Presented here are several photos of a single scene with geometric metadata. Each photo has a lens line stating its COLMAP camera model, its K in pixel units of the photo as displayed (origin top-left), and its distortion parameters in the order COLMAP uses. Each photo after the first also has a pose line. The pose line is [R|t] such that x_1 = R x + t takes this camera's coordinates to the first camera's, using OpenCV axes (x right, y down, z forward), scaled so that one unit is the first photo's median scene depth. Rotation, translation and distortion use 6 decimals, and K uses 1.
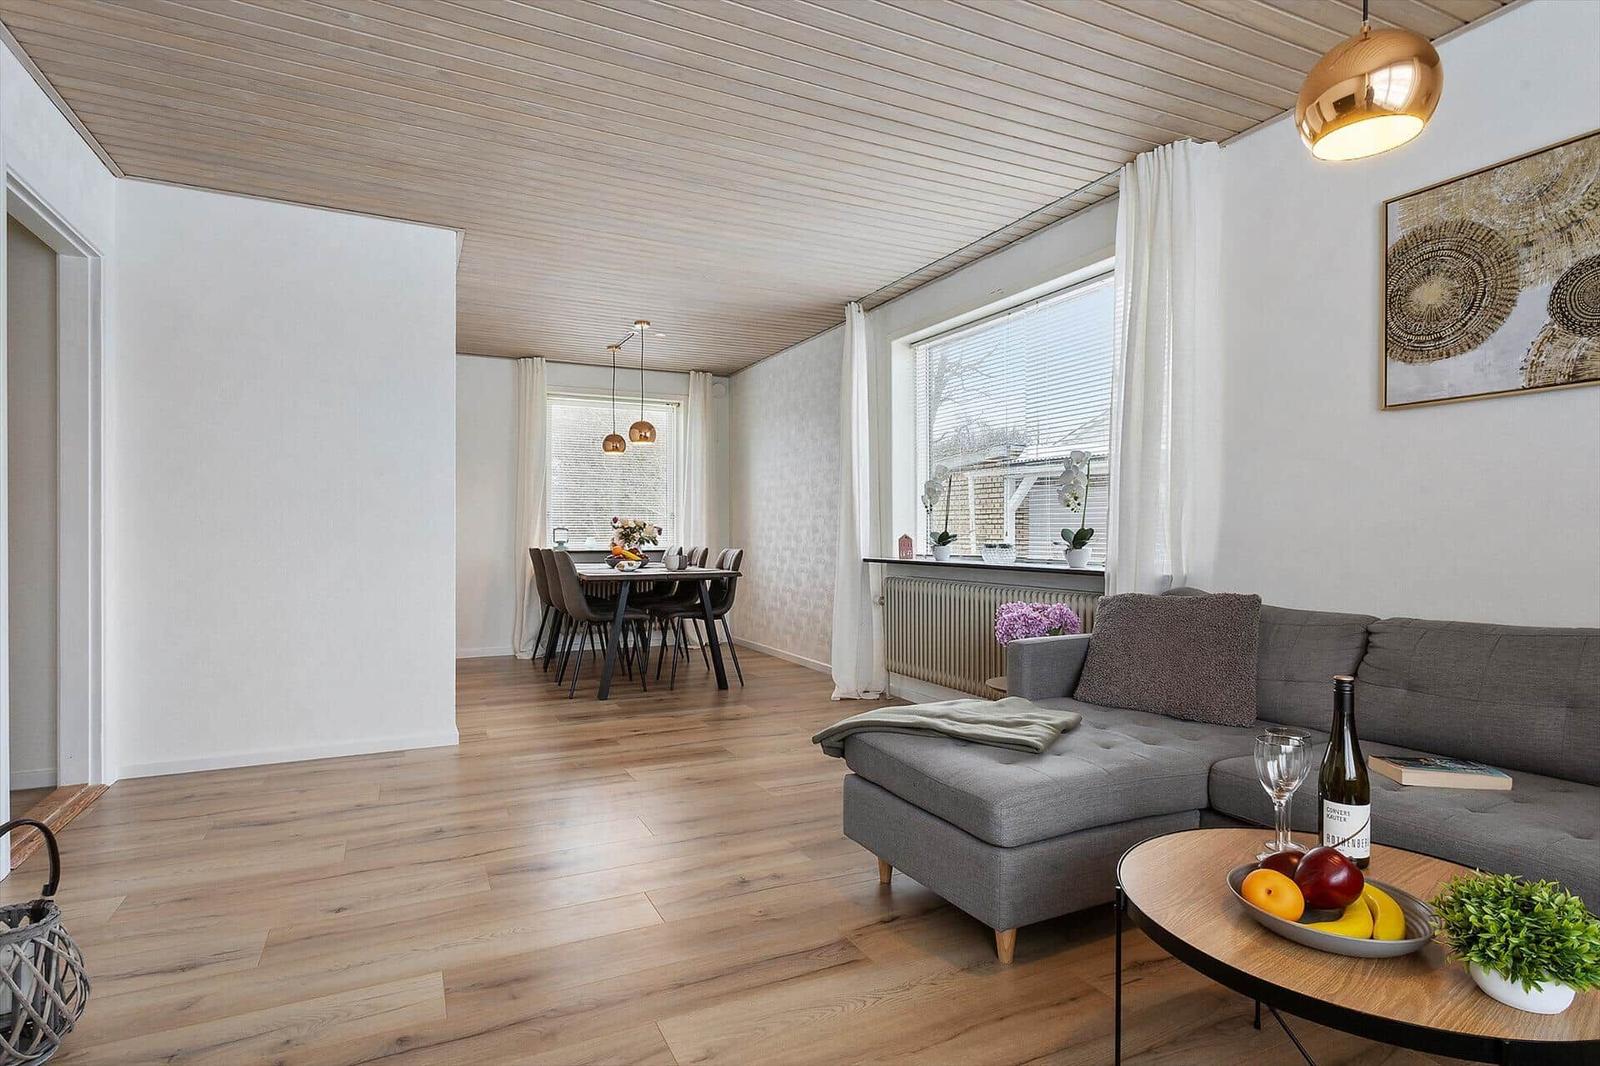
lens RADIAL K [[814.7, 0, 800.0], [0, 814.7, 533.0], [0, 0, 1]] dist [-0.000443, 0.000216]
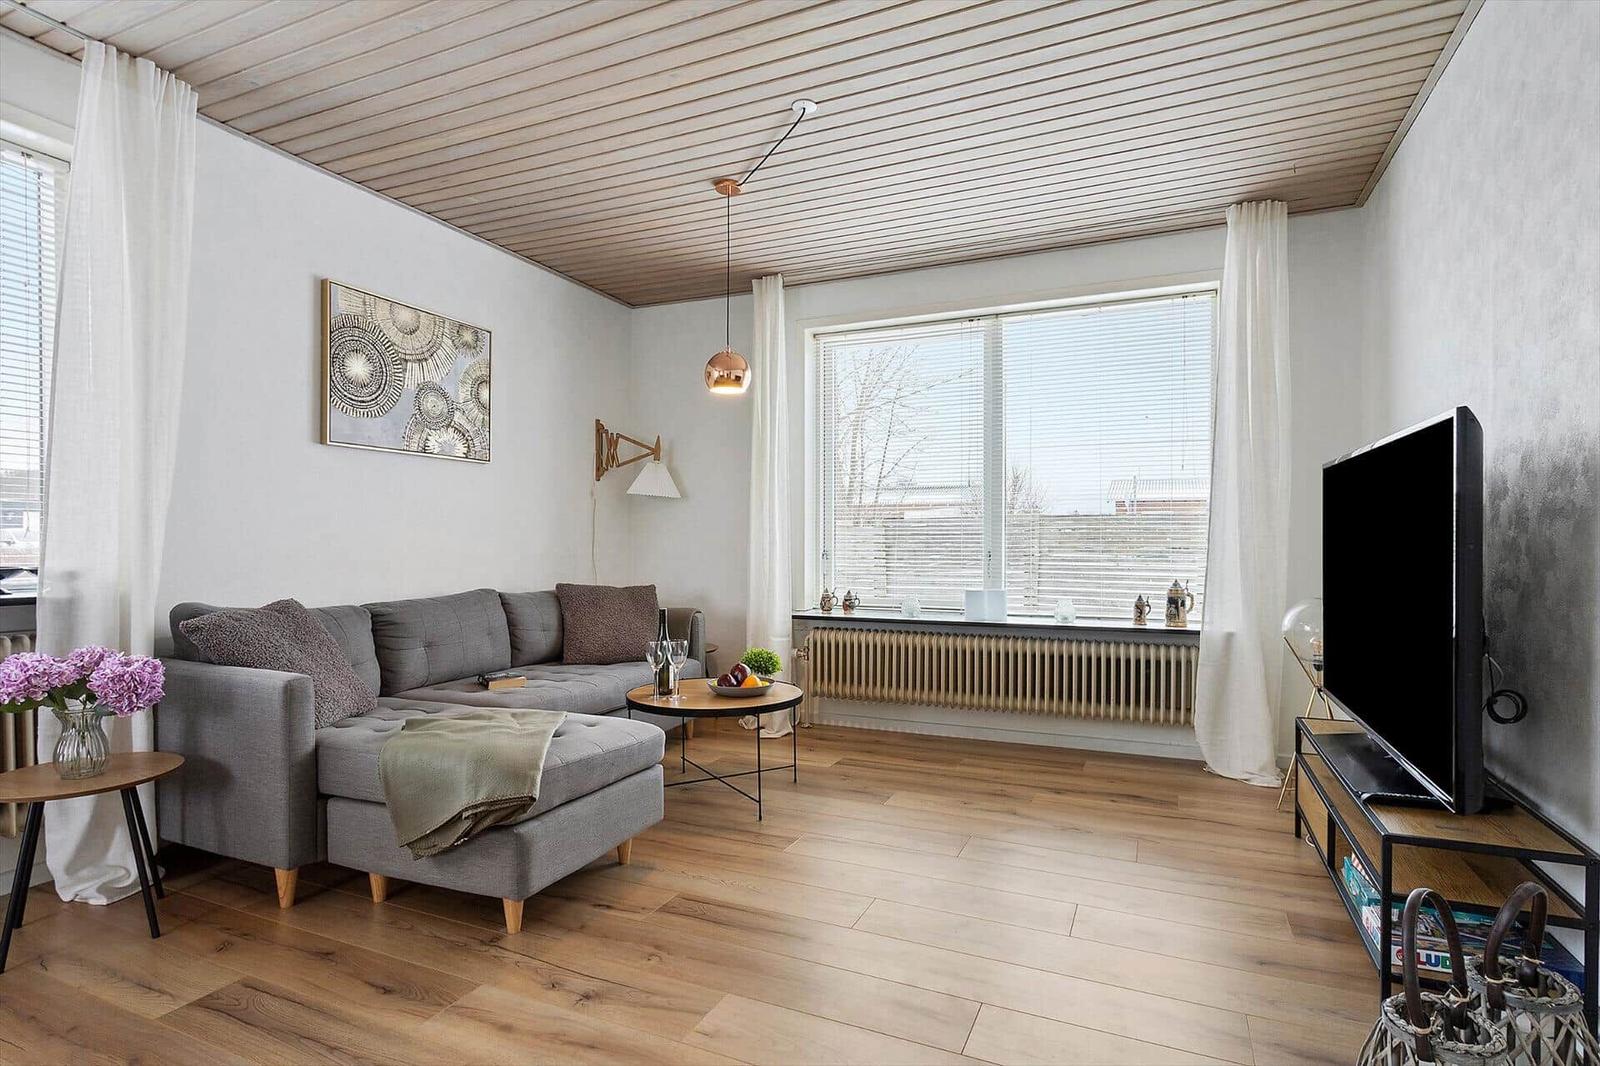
lens RADIAL K [[819.0, 0, 799.1], [0, 819.0, 548.5], [0, 0, 1]] dist [-0.001272, 0.001037]
pose [[-0.643824, -0.009390, 0.765116, -0.350554], [-0.003562, 0.999951, 0.009275, -0.001471], [-0.765165, 0.003246, -0.643825, 0.598890]]
